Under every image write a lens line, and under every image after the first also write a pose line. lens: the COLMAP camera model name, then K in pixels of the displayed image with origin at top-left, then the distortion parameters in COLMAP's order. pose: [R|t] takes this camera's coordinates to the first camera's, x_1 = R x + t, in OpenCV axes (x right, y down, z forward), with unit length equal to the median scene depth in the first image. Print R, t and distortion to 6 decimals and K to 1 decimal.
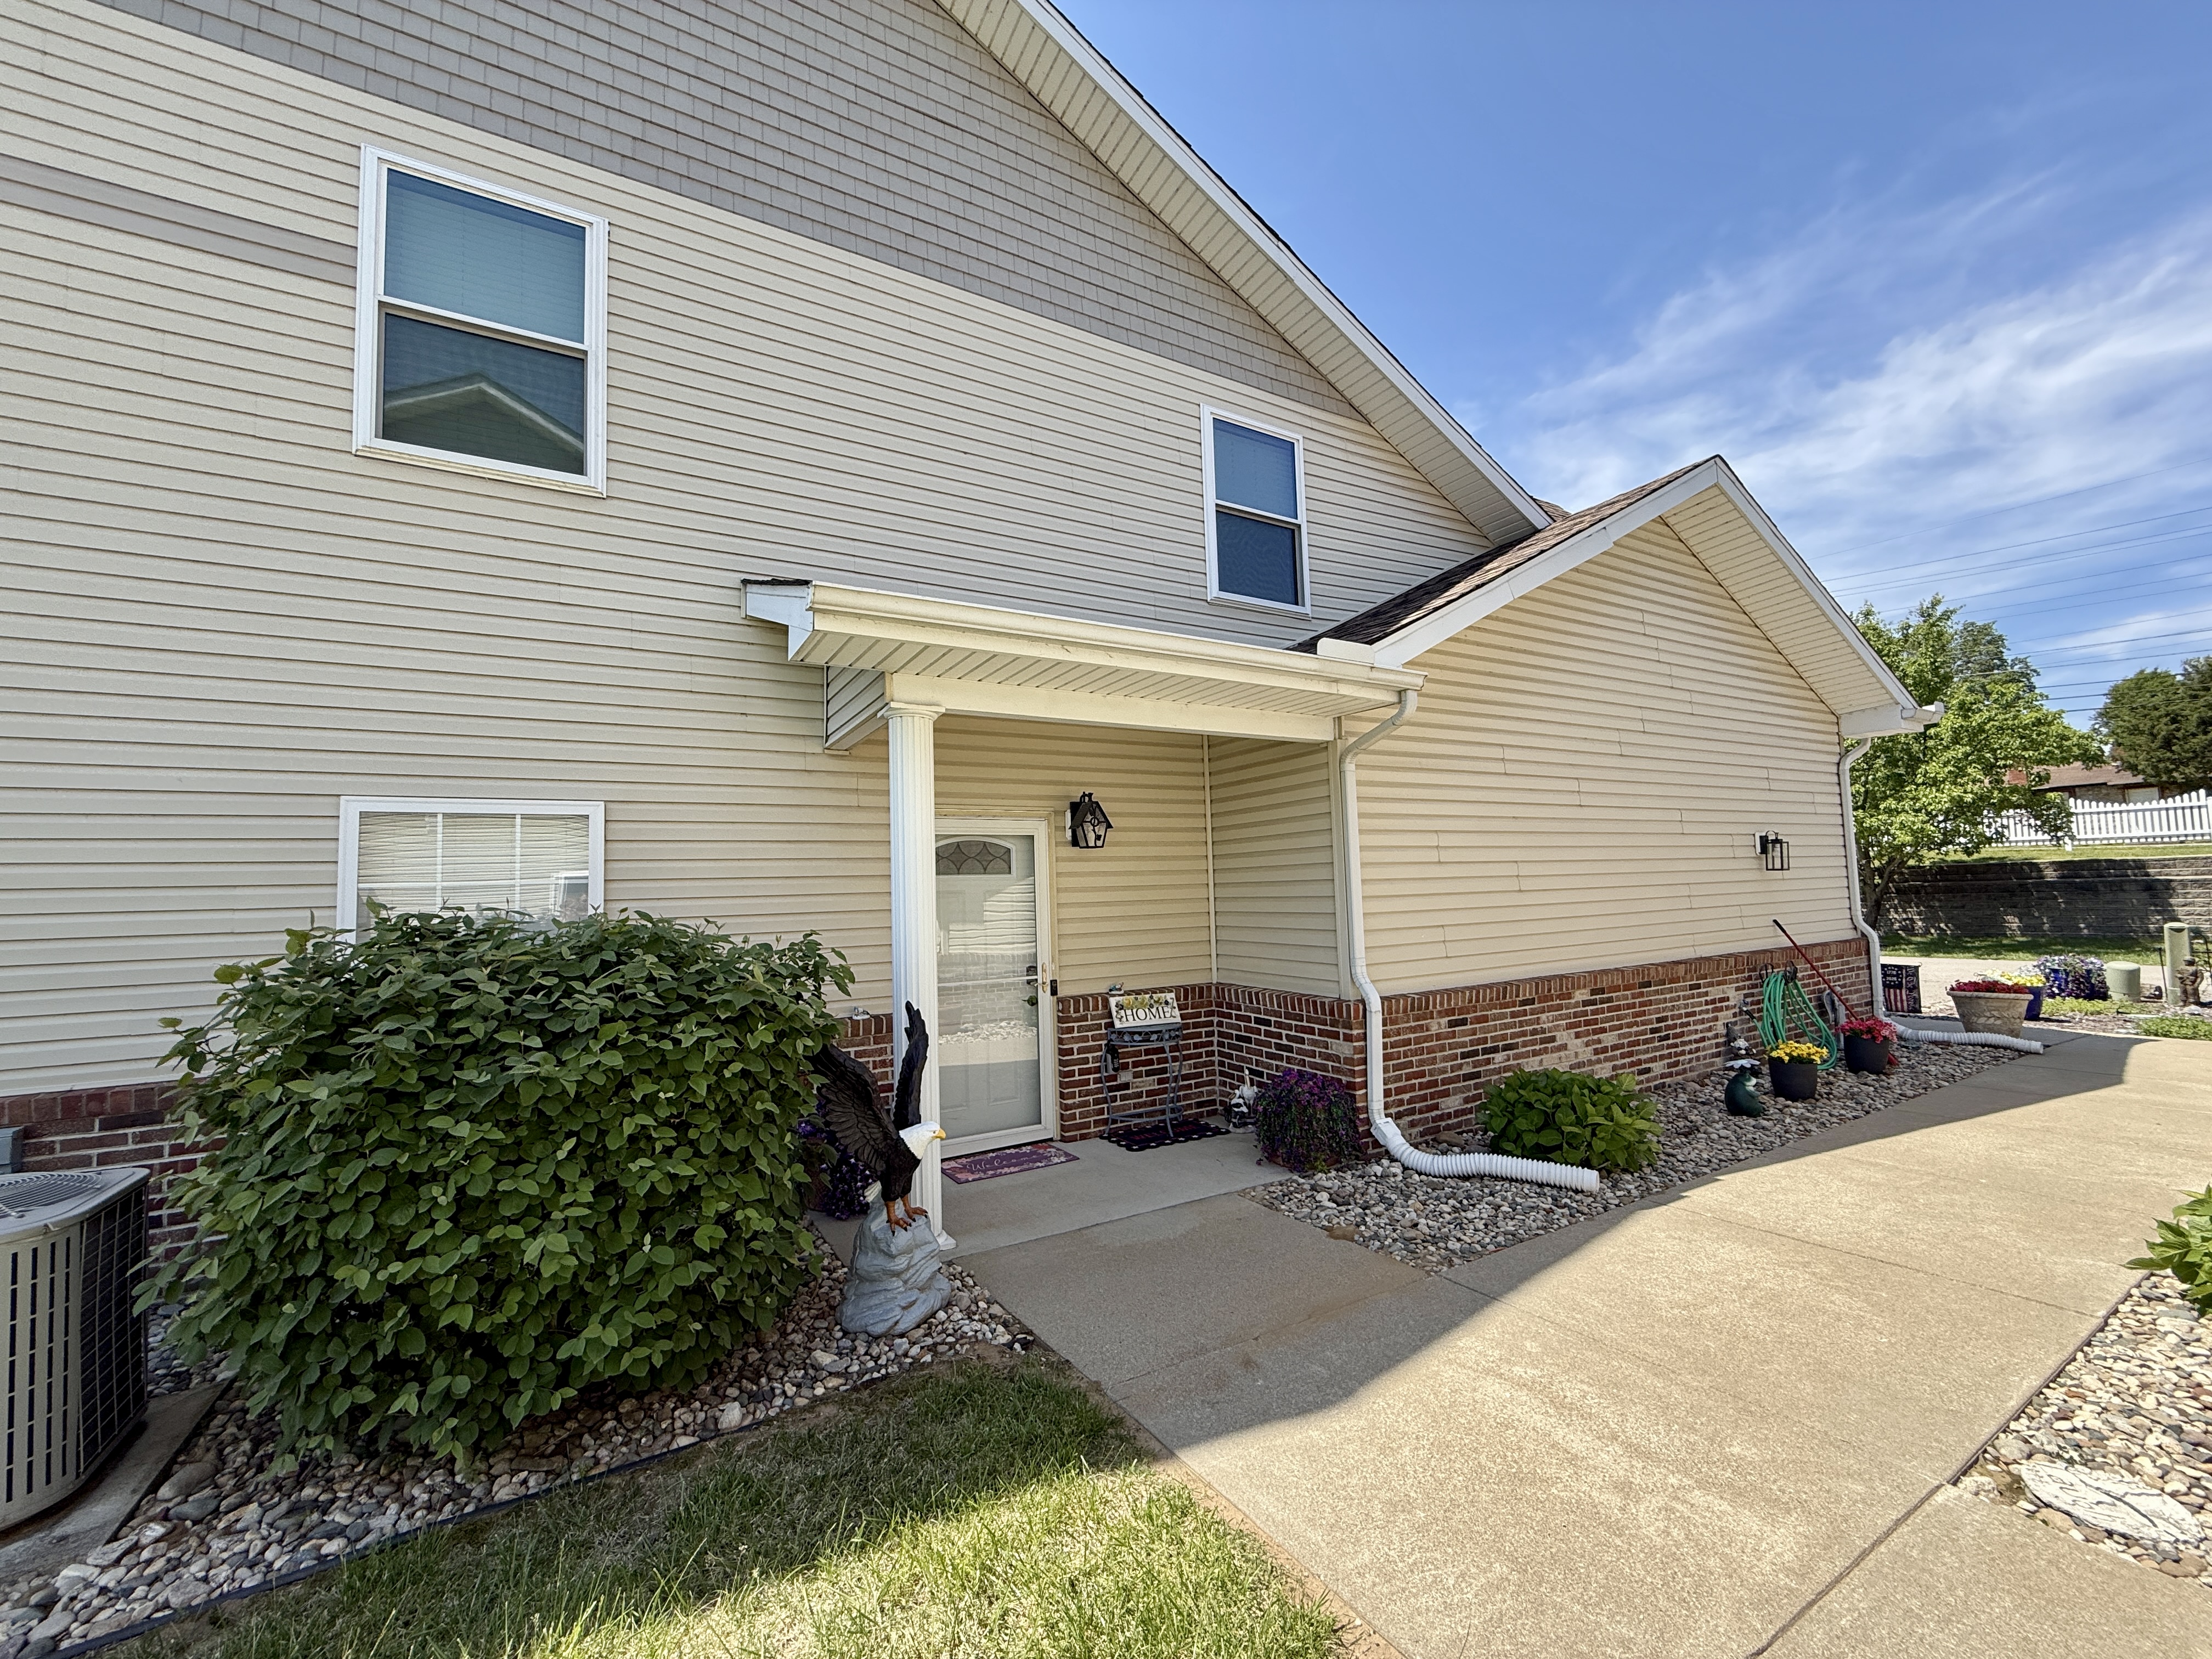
lens RADIAL K [[882.9, 0, 1103.6], [0, 882.9, 829.7], [0, 0, 1]] dist [0.002172, -0.000818]
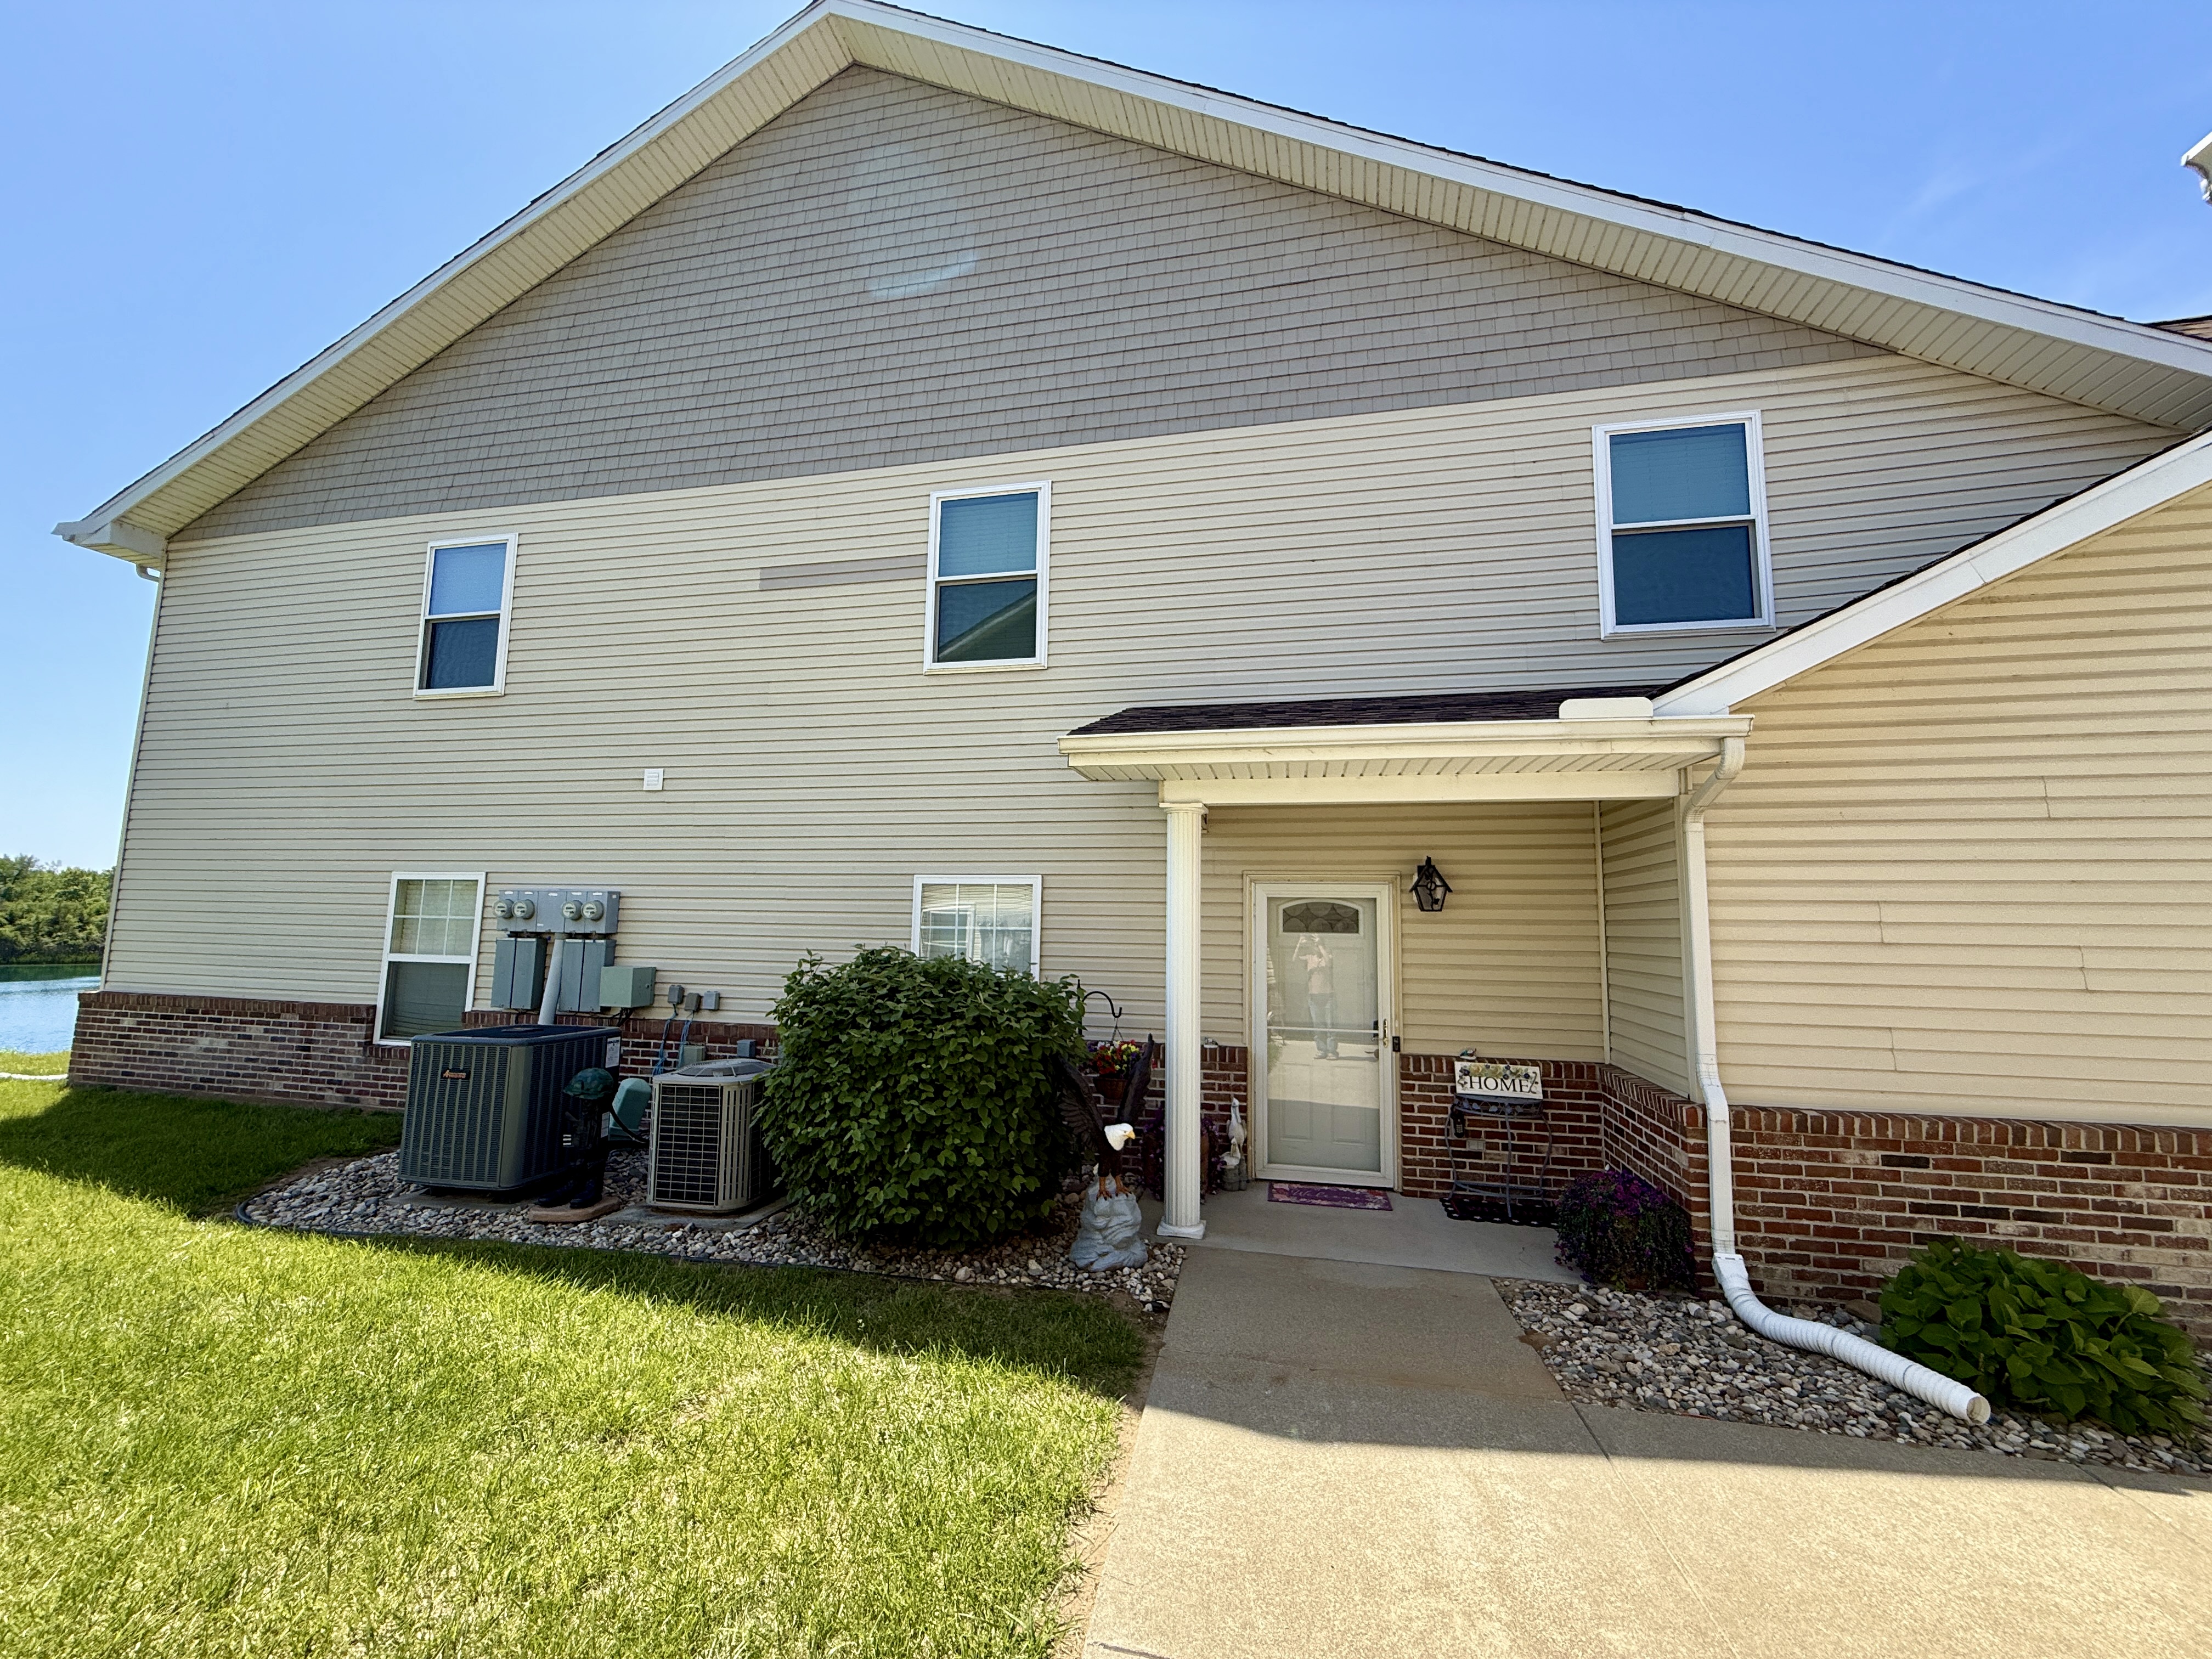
lens RADIAL K [[882.9, 0, 1099.8], [0, 882.9, 829.7], [0, 0, 1]] dist [0.002172, -0.000818]
pose [[0.732469, -0.034679, -0.679916, 0.445975], [0.010541, 0.999160, -0.039607, -0.041306], [0.680719, 0.021844, 0.732219, -0.015530]]
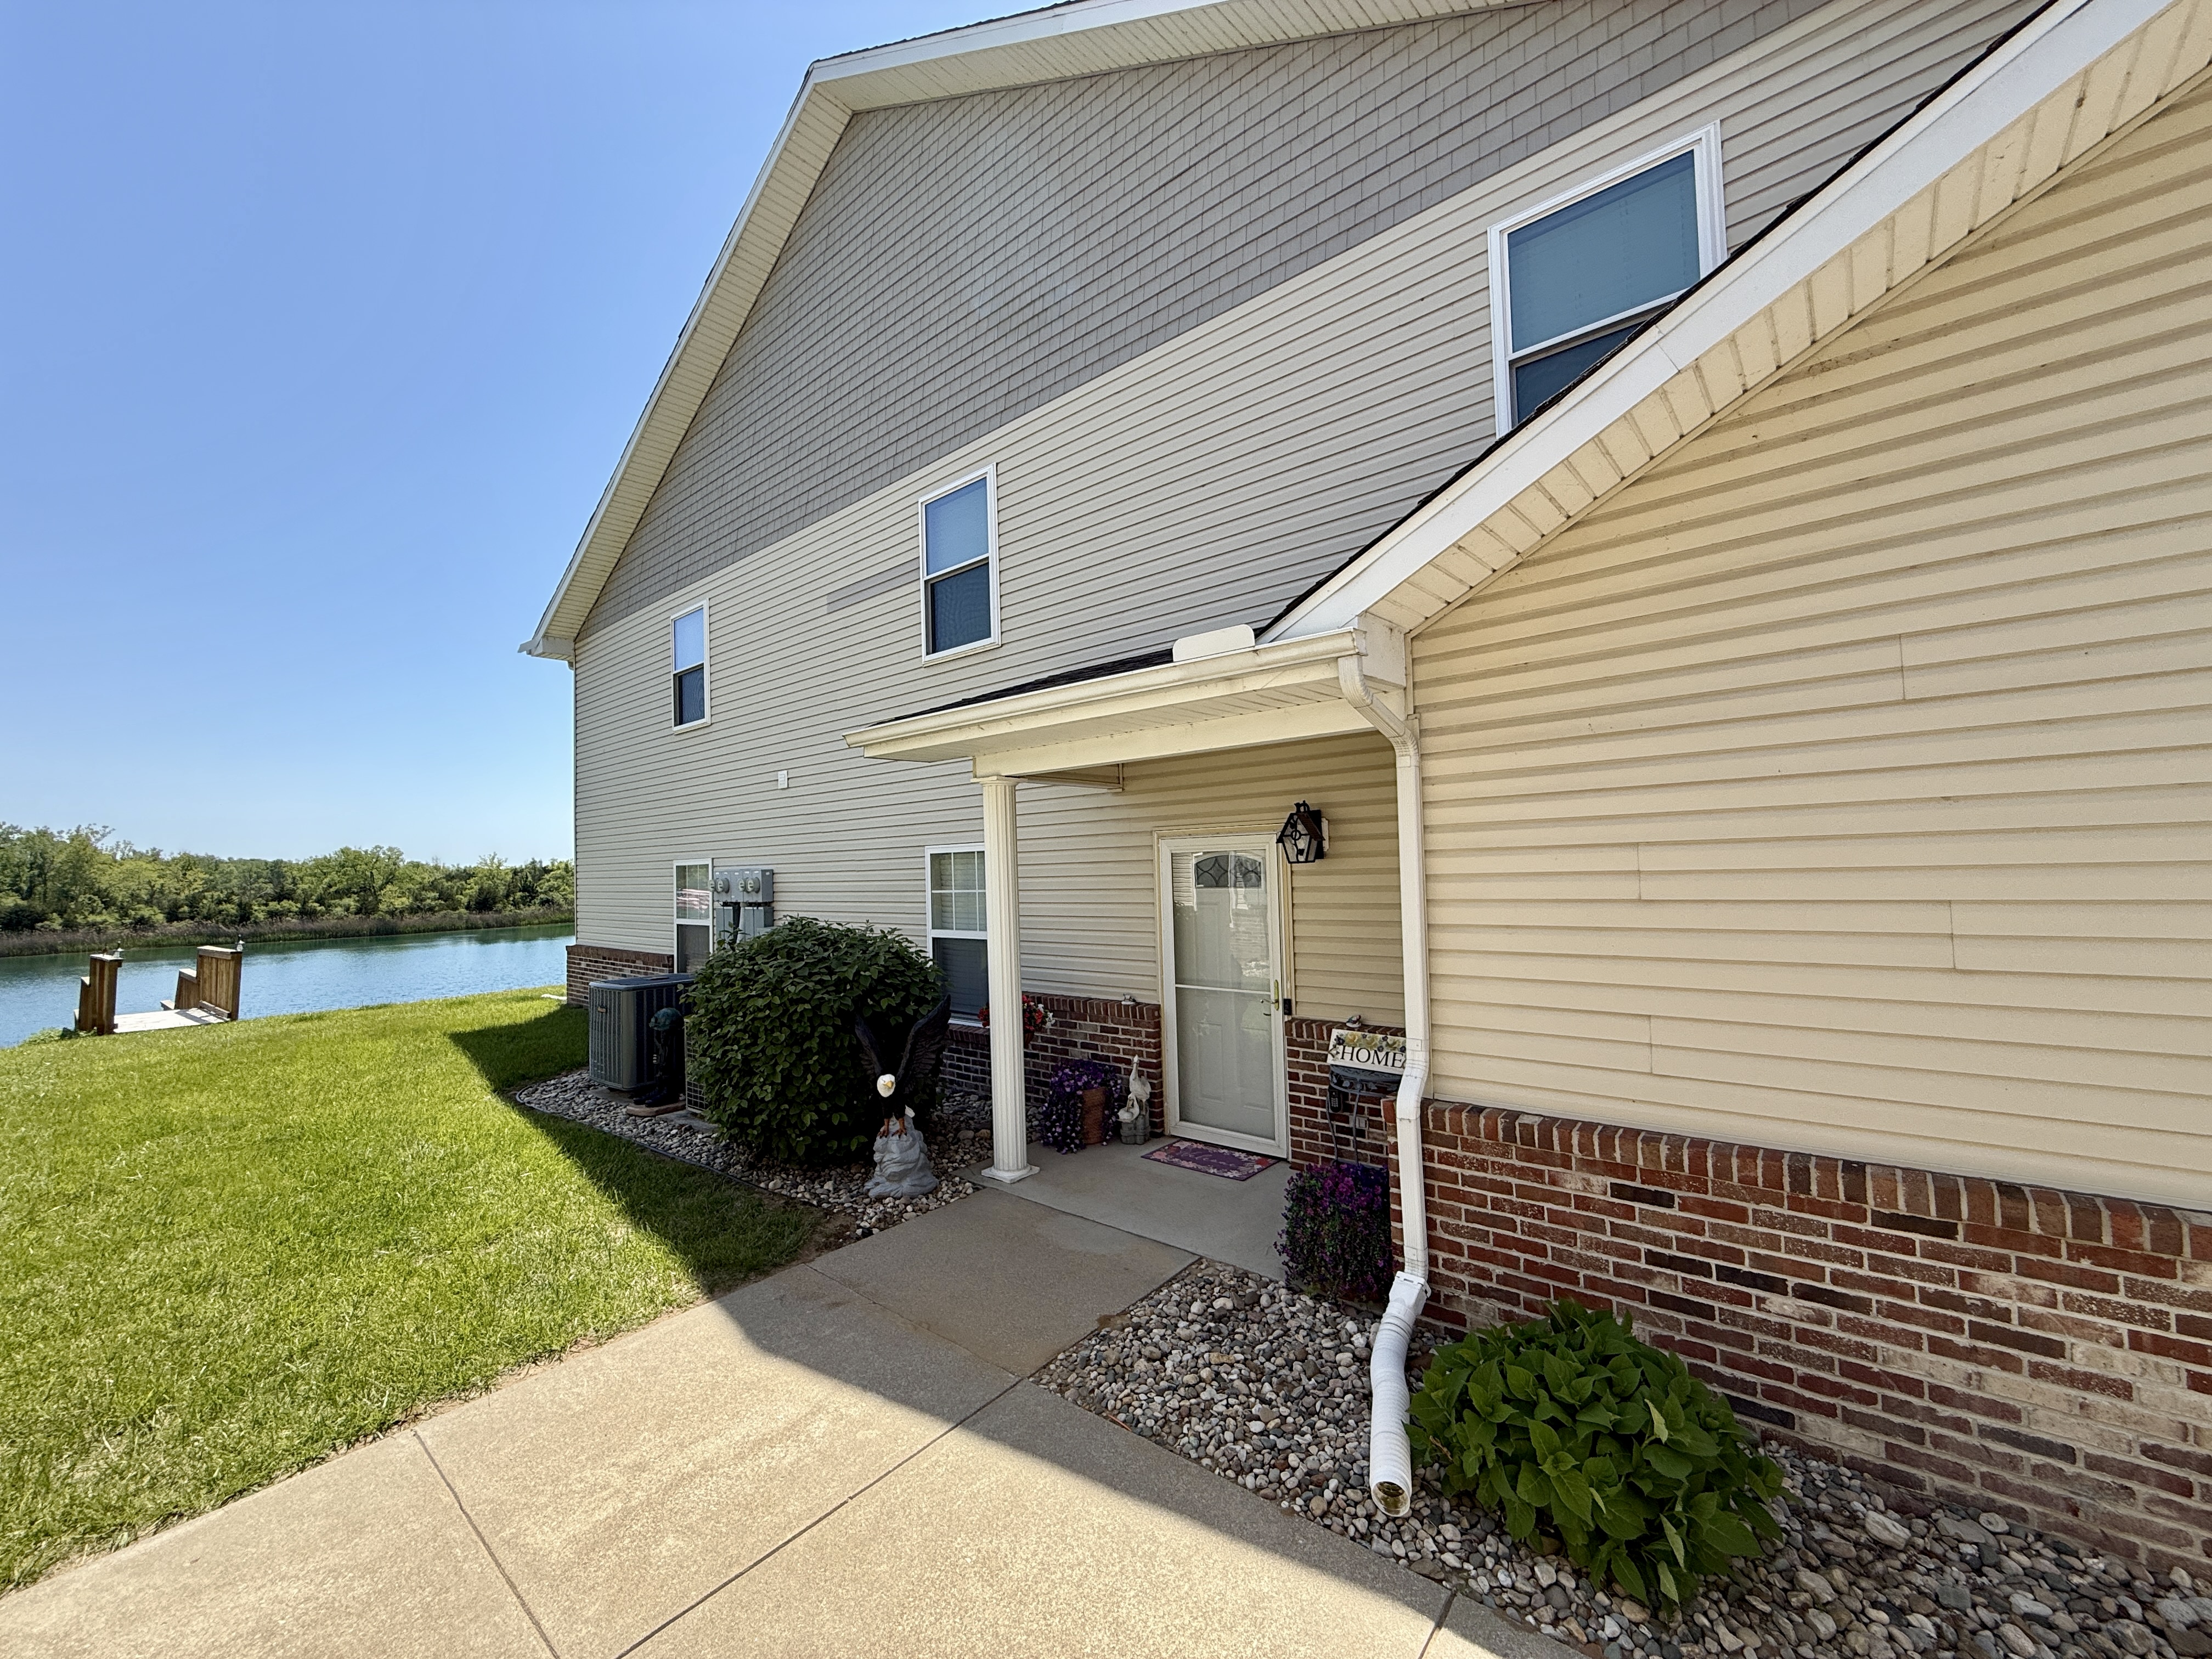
lens RADIAL K [[882.9, 0, 1098.5], [0, 882.9, 828.3], [0, 0, 1]] dist [0.002172, -0.000818]
pose [[0.327303, -0.019395, -0.944720, 0.865344], [0.091114, 0.995778, 0.011124, -0.049126], [0.940516, -0.089719, 0.327688, 0.553849]]
